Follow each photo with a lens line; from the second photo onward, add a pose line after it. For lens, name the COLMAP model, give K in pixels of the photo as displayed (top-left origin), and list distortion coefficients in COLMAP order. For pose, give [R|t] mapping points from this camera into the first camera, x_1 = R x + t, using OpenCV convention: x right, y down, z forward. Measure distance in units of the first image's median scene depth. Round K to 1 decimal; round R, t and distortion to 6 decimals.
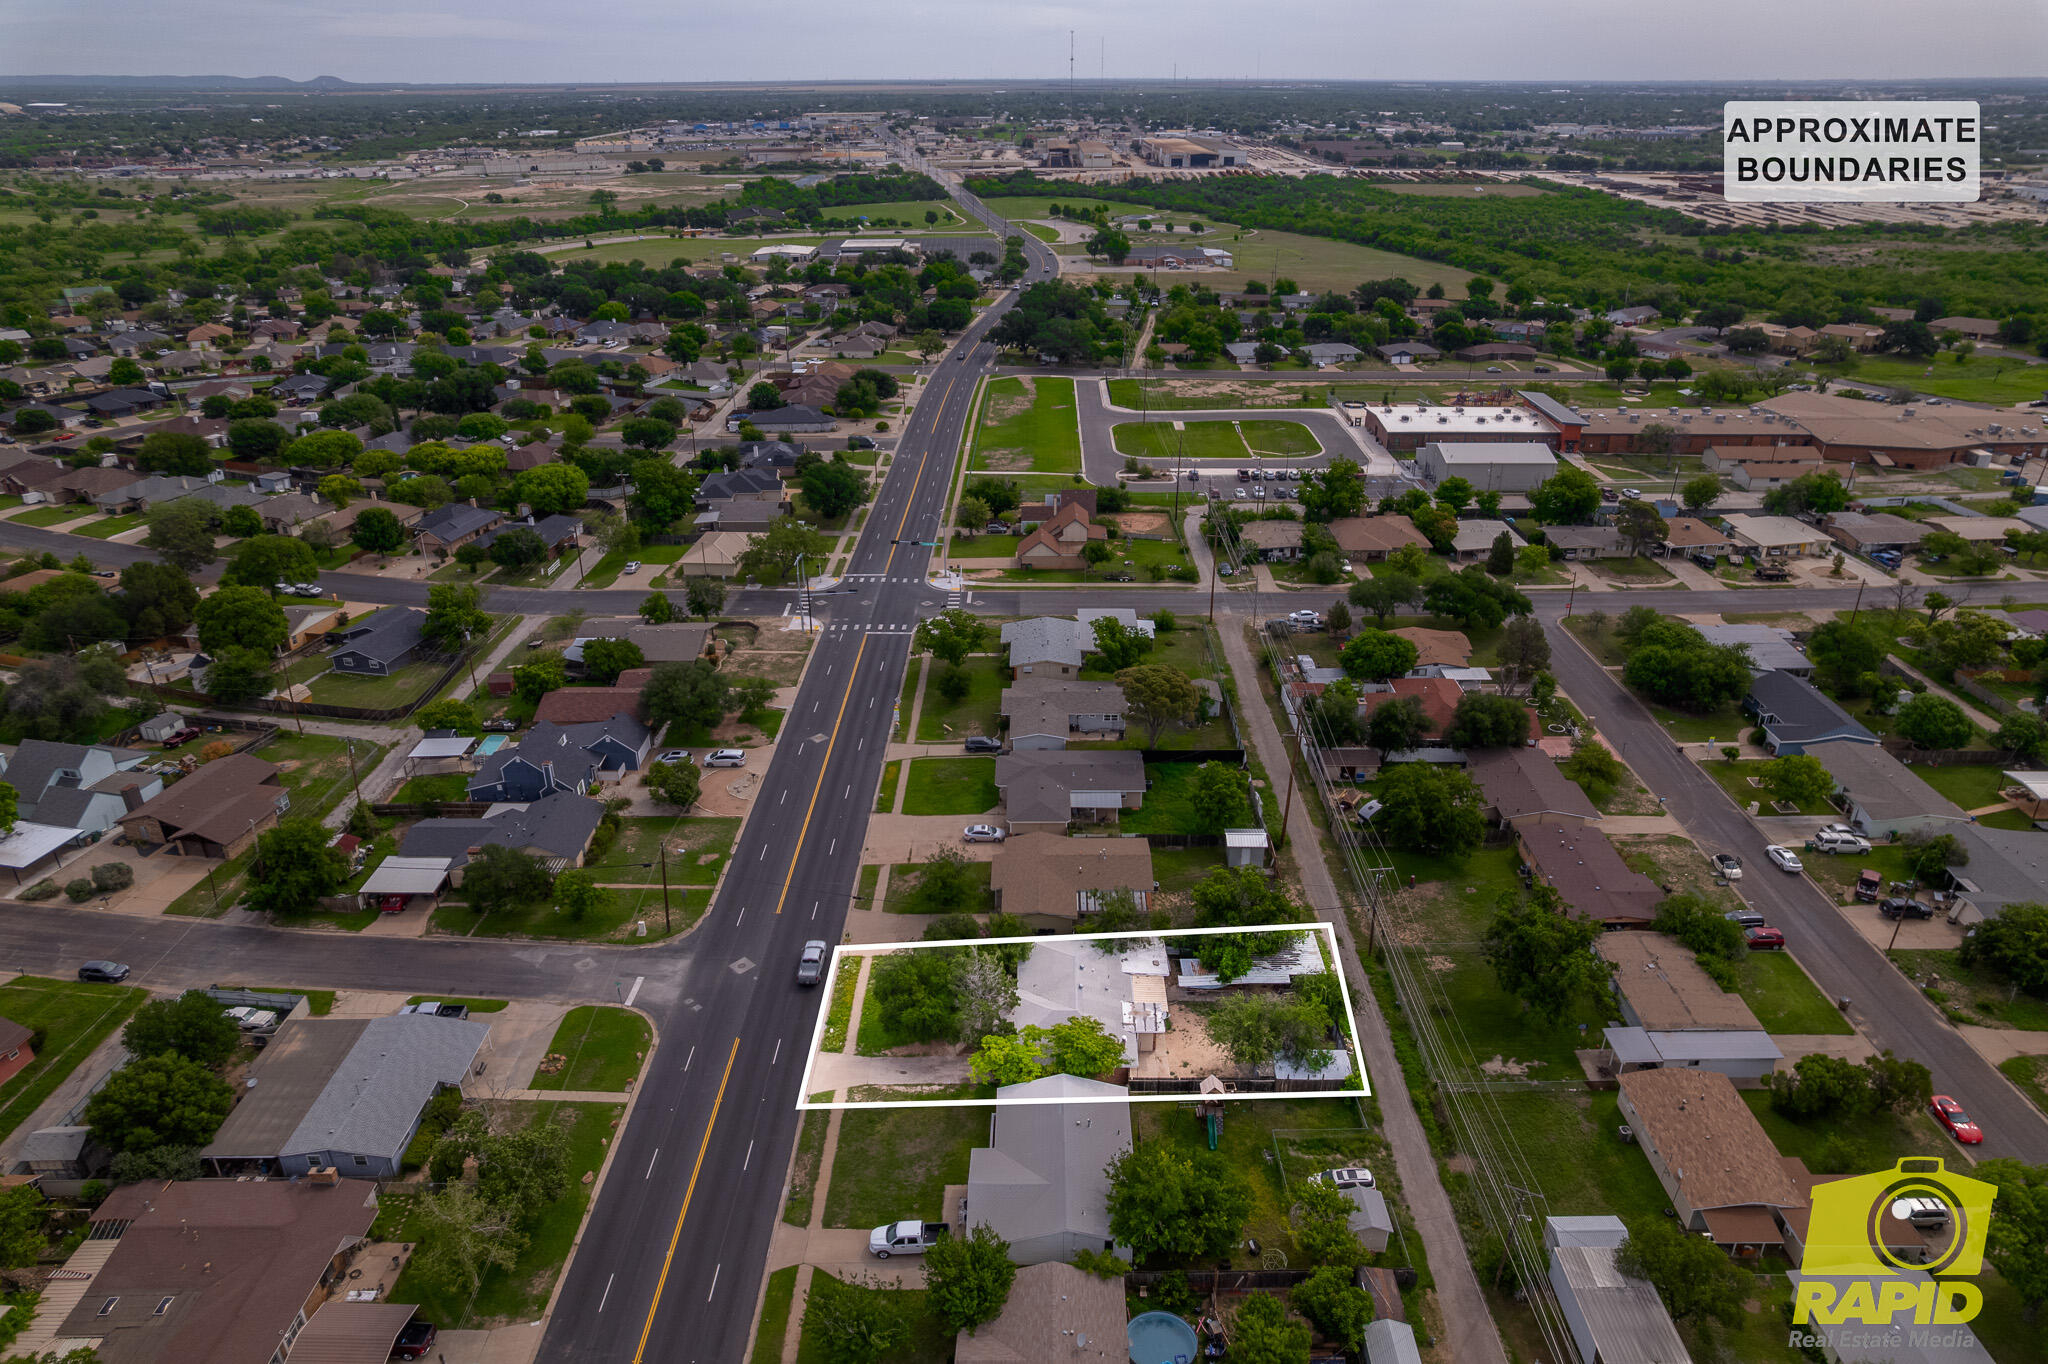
lens RADIAL K [[1309.1, 0, 1029.6], [0, 1309.1, 685.8], [0, 0, 1]] dist [-0.076041, 0.071803]
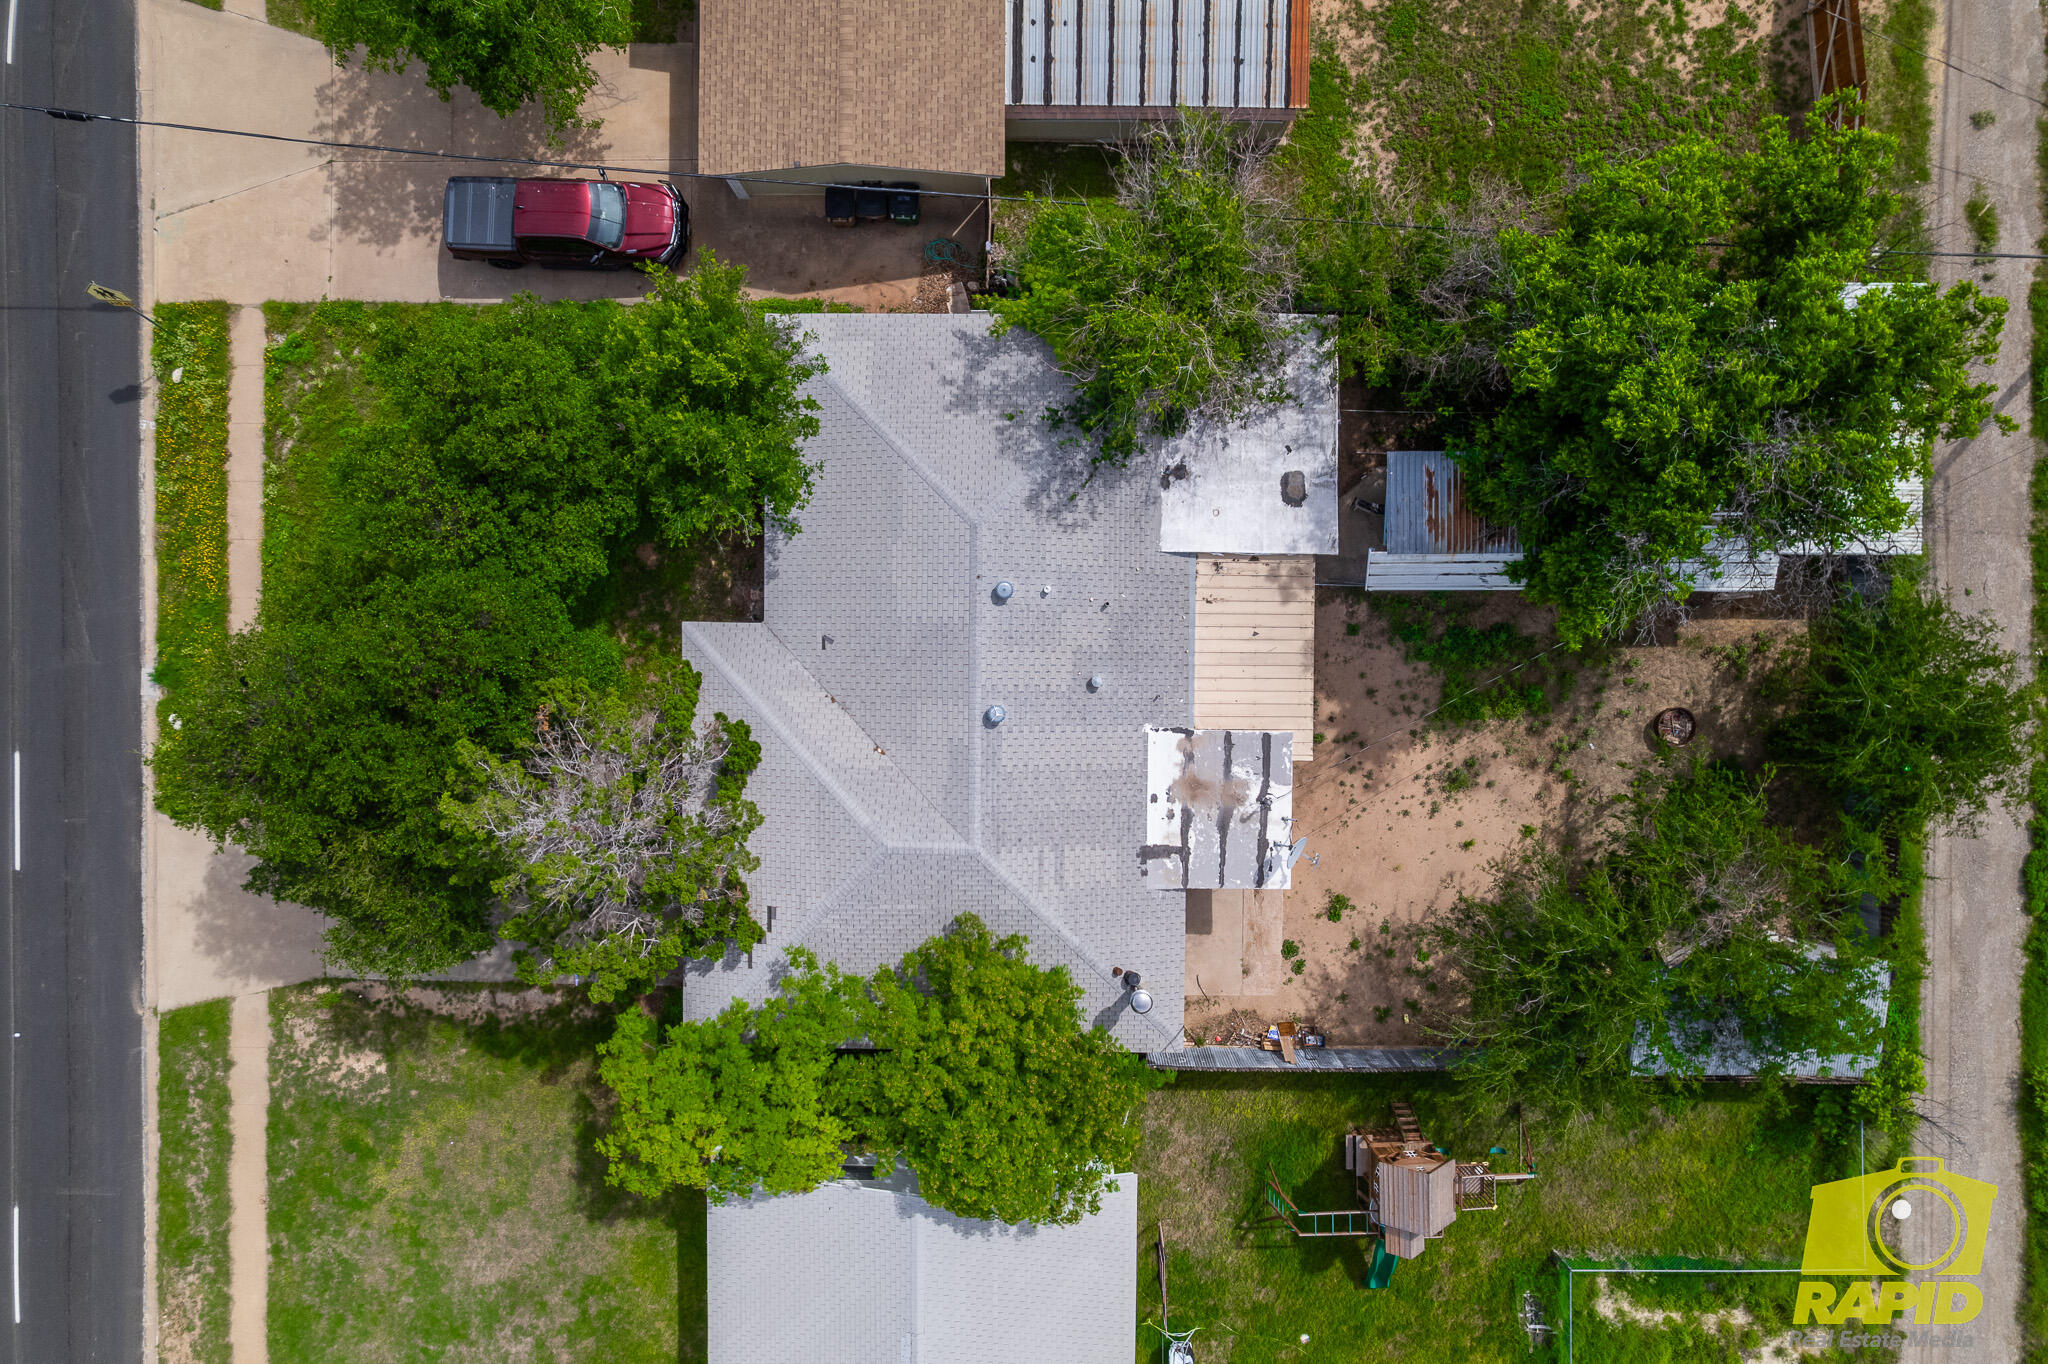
lens RADIAL K [[1309.1, 0, 1029.6], [0, 1309.1, 685.8], [0, 0, 1]] dist [-0.076041, 0.071803]
pose [[0.999997, 0.000001, -0.002331, 0.045583], [0.002135, 0.400901, 0.916119, -0.010093], [0.000936, -0.916122, 0.400900, 0.873259]]
